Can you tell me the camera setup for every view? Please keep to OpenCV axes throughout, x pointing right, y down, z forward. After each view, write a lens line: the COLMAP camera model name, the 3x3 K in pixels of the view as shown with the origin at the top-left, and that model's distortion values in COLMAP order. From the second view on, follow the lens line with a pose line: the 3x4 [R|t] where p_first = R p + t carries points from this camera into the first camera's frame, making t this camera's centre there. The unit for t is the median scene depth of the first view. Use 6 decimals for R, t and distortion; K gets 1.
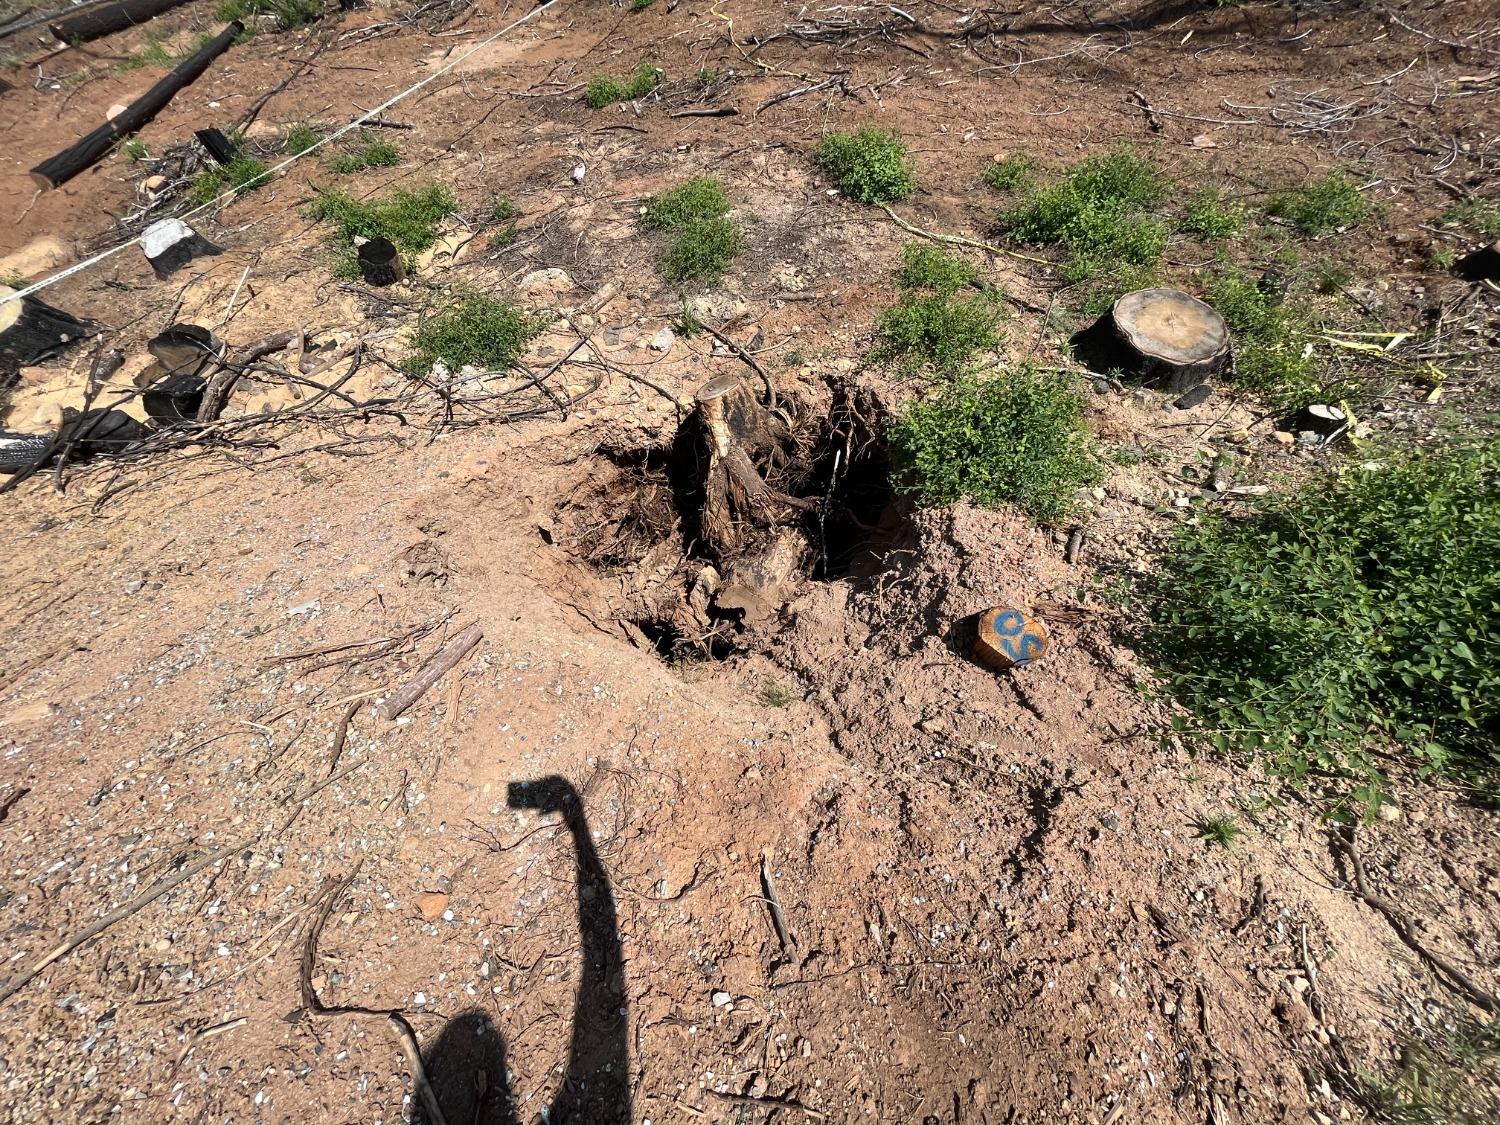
lens RADIAL K [[602.6, 0, 750.7], [0, 602.6, 551.3], [0, 0, 1]] dist [-0.003490, 0.000214]
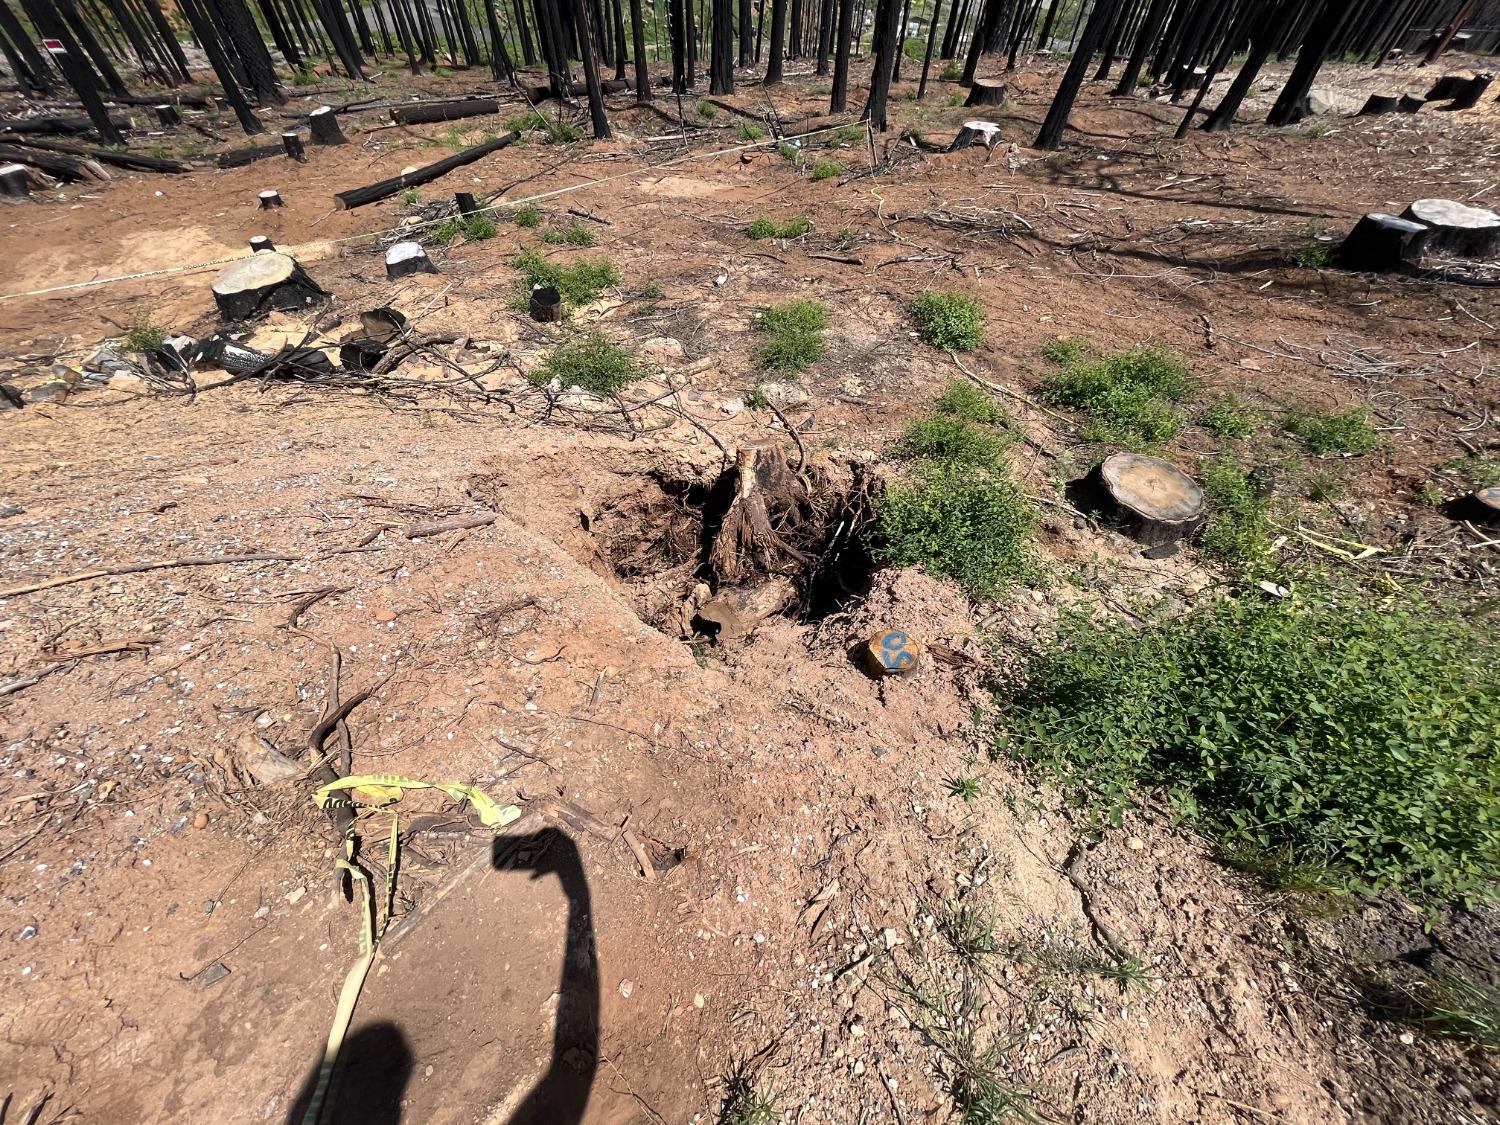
lens RADIAL K [[602.6, 0, 750.0], [0, 602.6, 546.4], [0, 0, 1]] dist [-0.003490, 0.000214]
pose [[0.952888, 0.268671, -0.140786, 0.119340], [-0.290963, 0.940783, -0.173979, 0.102196], [0.085706, 0.206746, 0.974633, -0.099539]]
